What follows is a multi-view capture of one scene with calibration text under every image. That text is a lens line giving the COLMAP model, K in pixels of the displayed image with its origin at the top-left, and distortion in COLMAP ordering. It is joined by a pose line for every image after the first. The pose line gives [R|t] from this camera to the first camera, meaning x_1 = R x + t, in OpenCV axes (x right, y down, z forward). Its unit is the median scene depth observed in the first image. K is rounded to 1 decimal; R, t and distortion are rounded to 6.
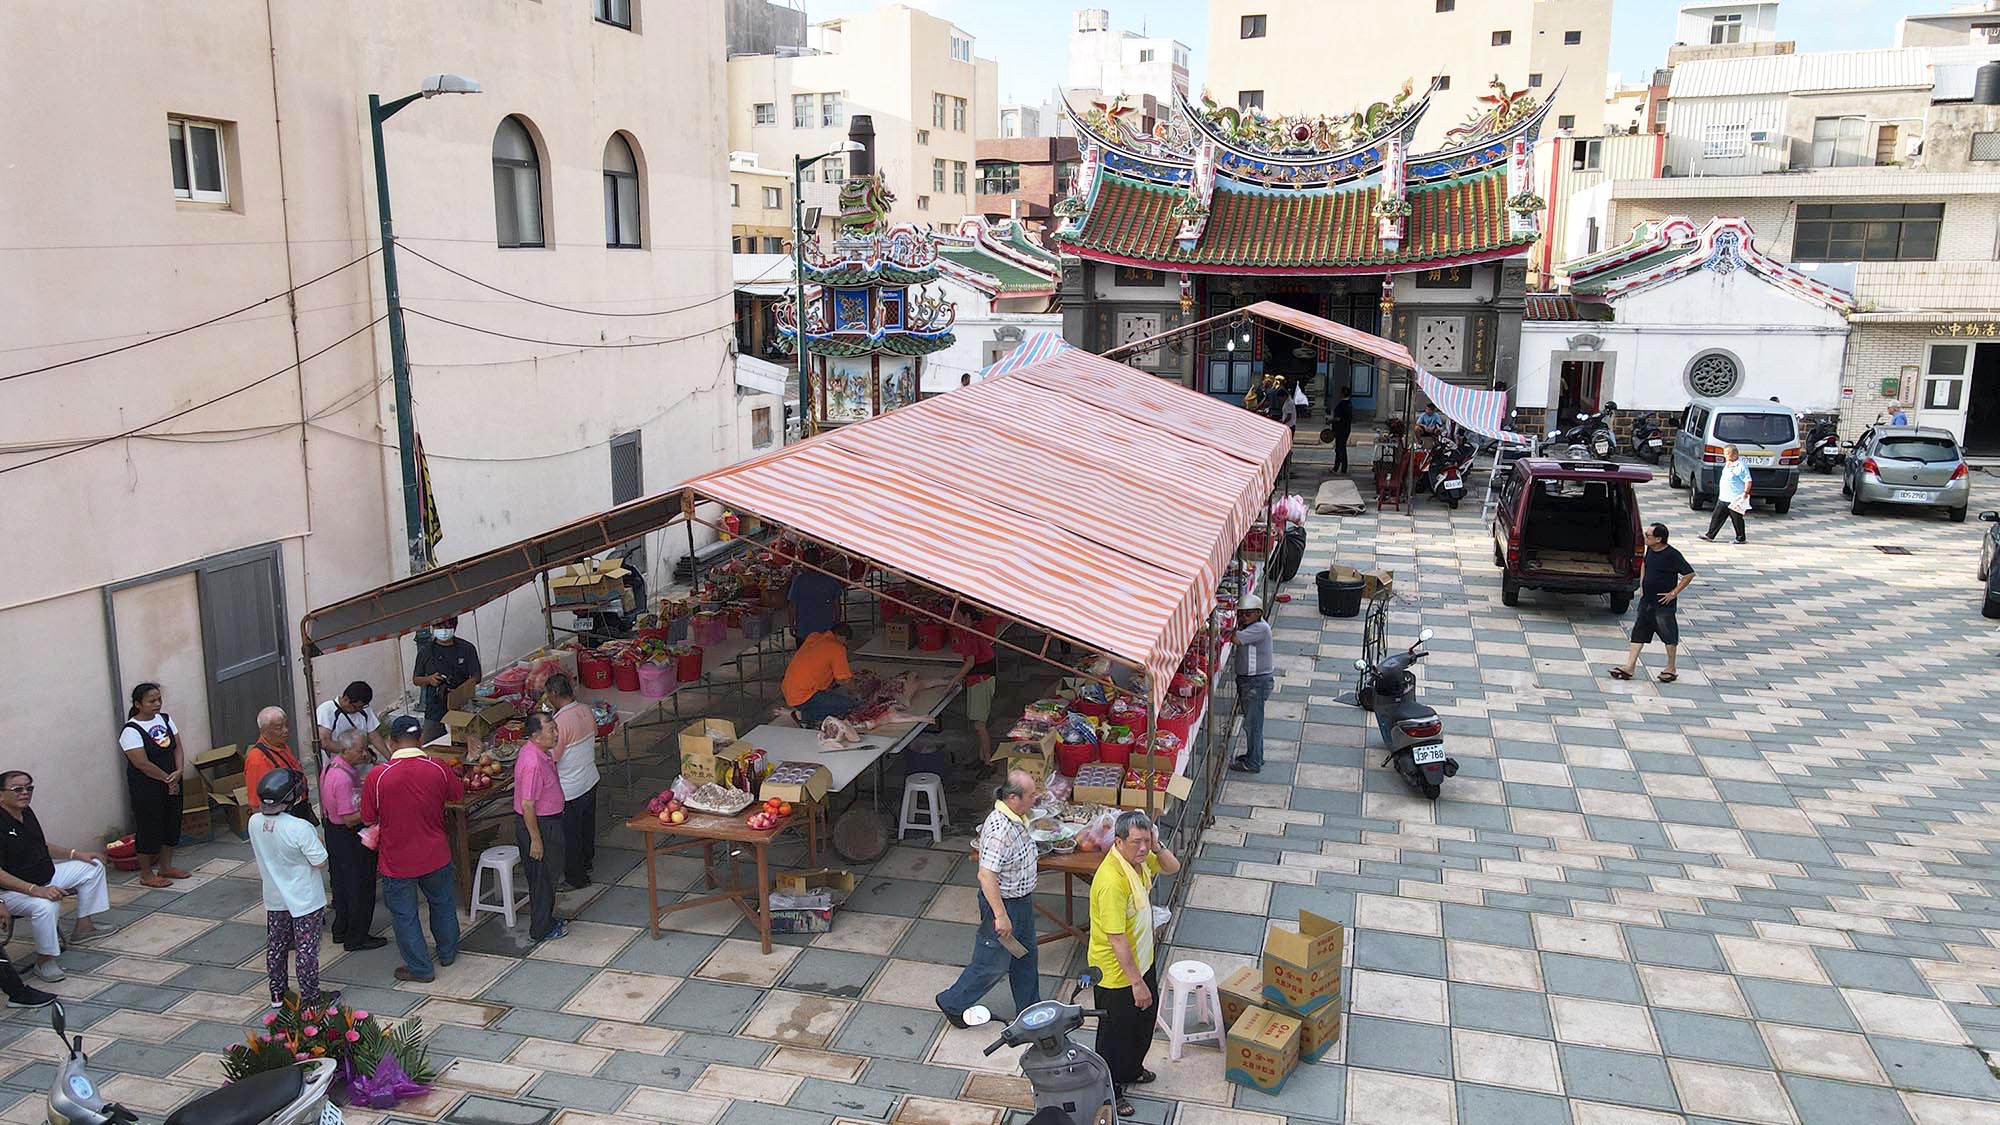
lens RADIAL K [[1469.5, 0, 998.9], [0, 1469.5, 555.9], [0, 0, 1]] dist [-0.007448, 0.046725]
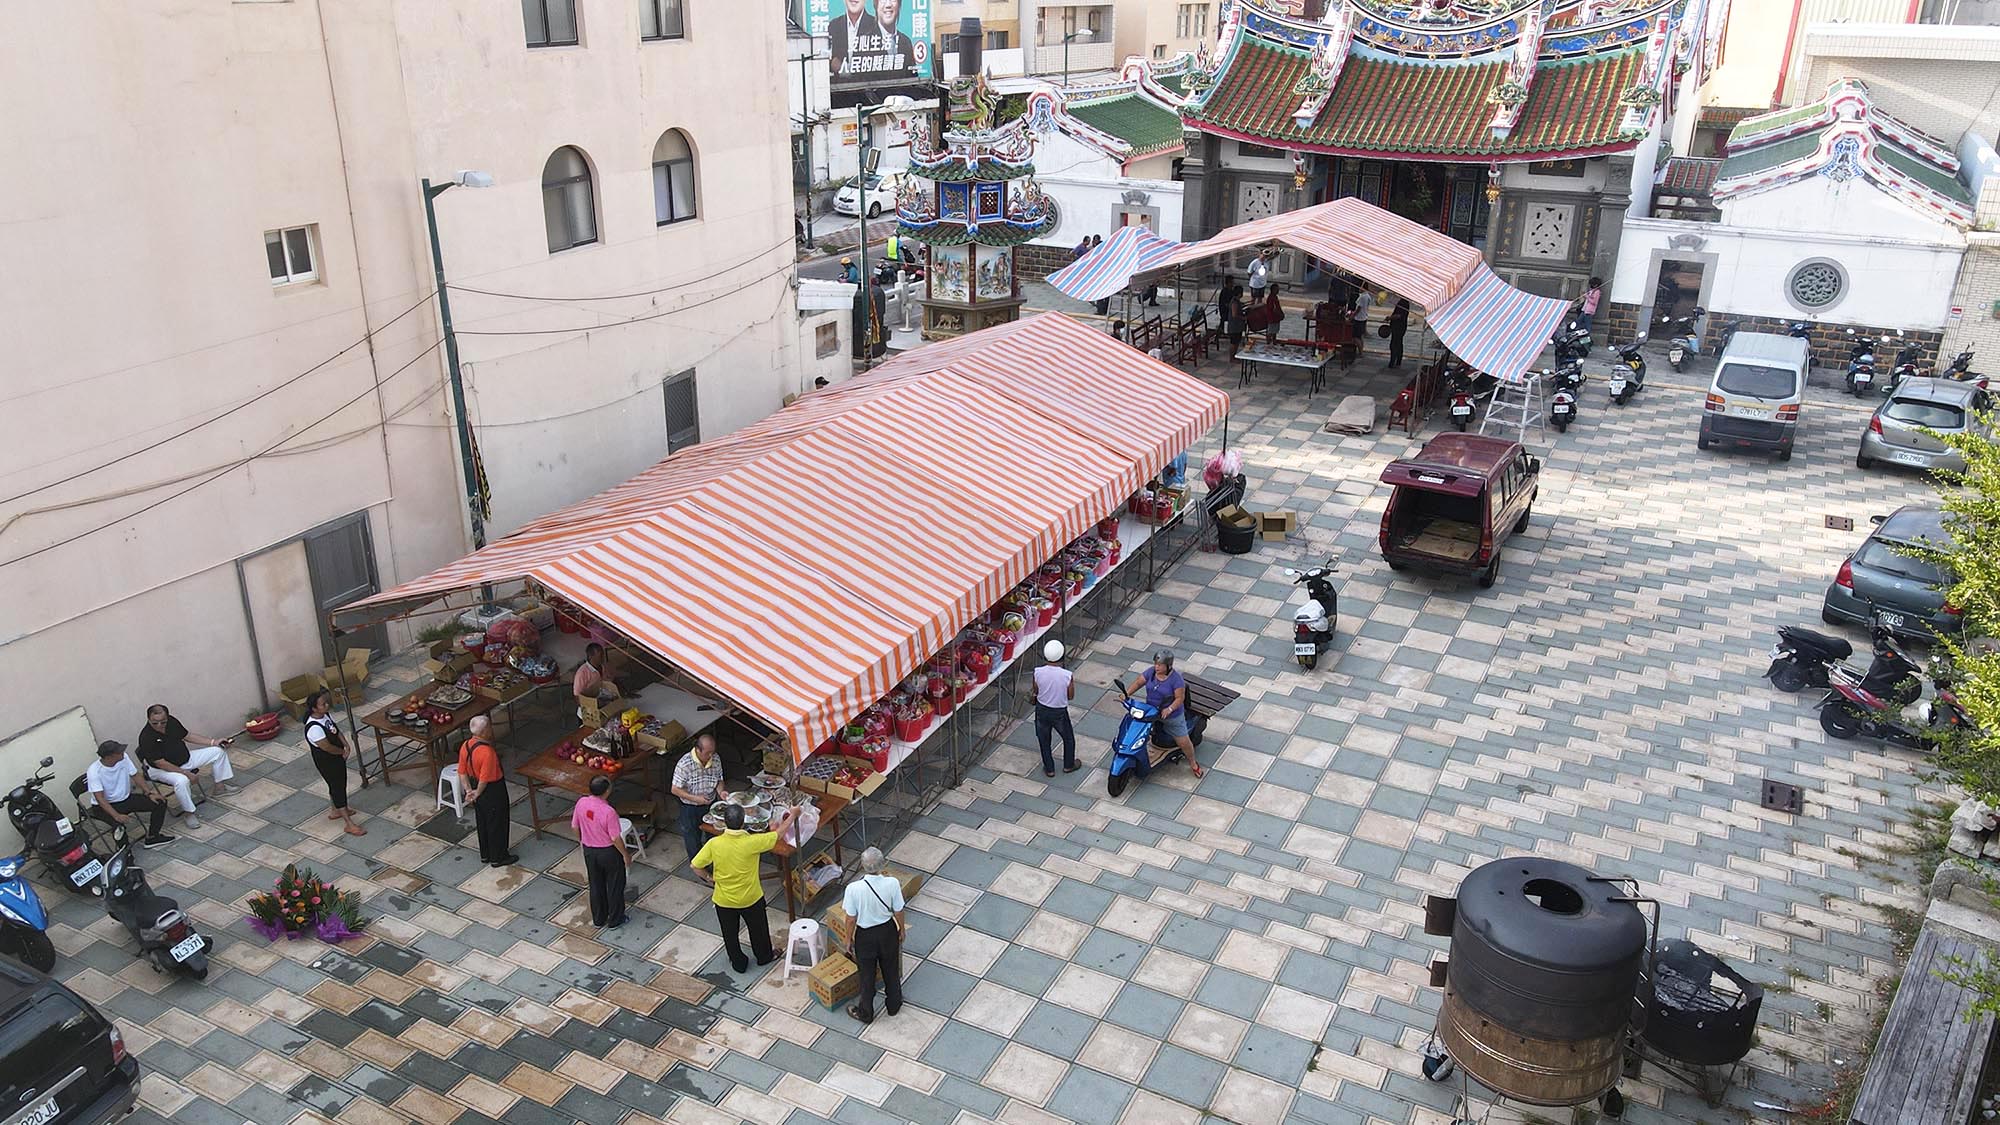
lens RADIAL K [[1469.5, 0, 998.9], [0, 1469.5, 555.9], [0, 0, 1]] dist [-0.007448, 0.046725]
pose [[0.976190, 0.085742, -0.199250, 0.157065], [-0.046662, 0.980063, 0.193131, -0.106165], [0.211837, -0.179236, 0.960729, -0.098470]]
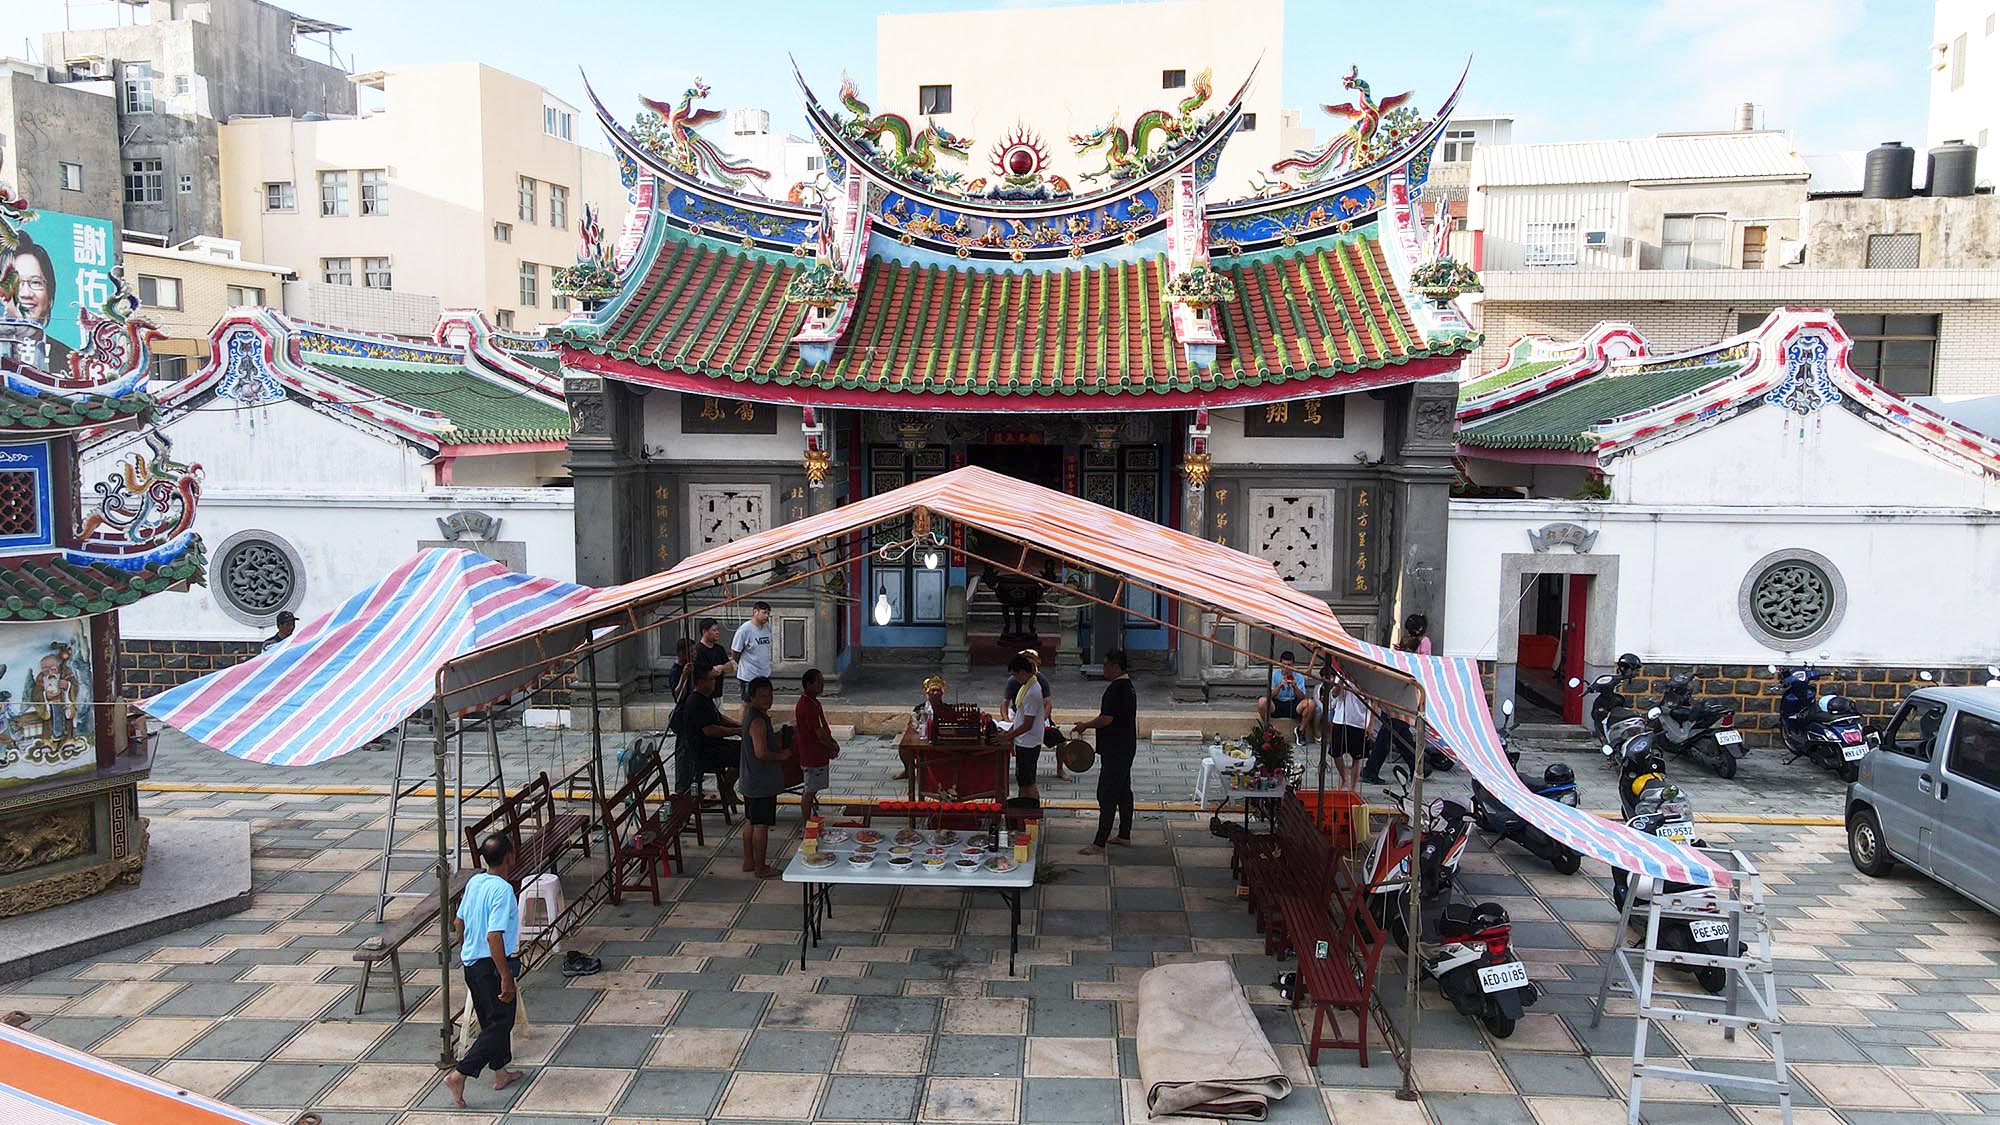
lens RADIAL K [[1469.5, 0, 998.9], [0, 1469.5, 555.9], [0, 0, 1]] dist [-0.007448, 0.046725]
pose [[0.979308, -0.016491, 0.201704, 0.090087], [0.035508, 0.995215, -0.091026, -0.096291], [-0.199237, 0.096305, 0.975208, 0.514045]]
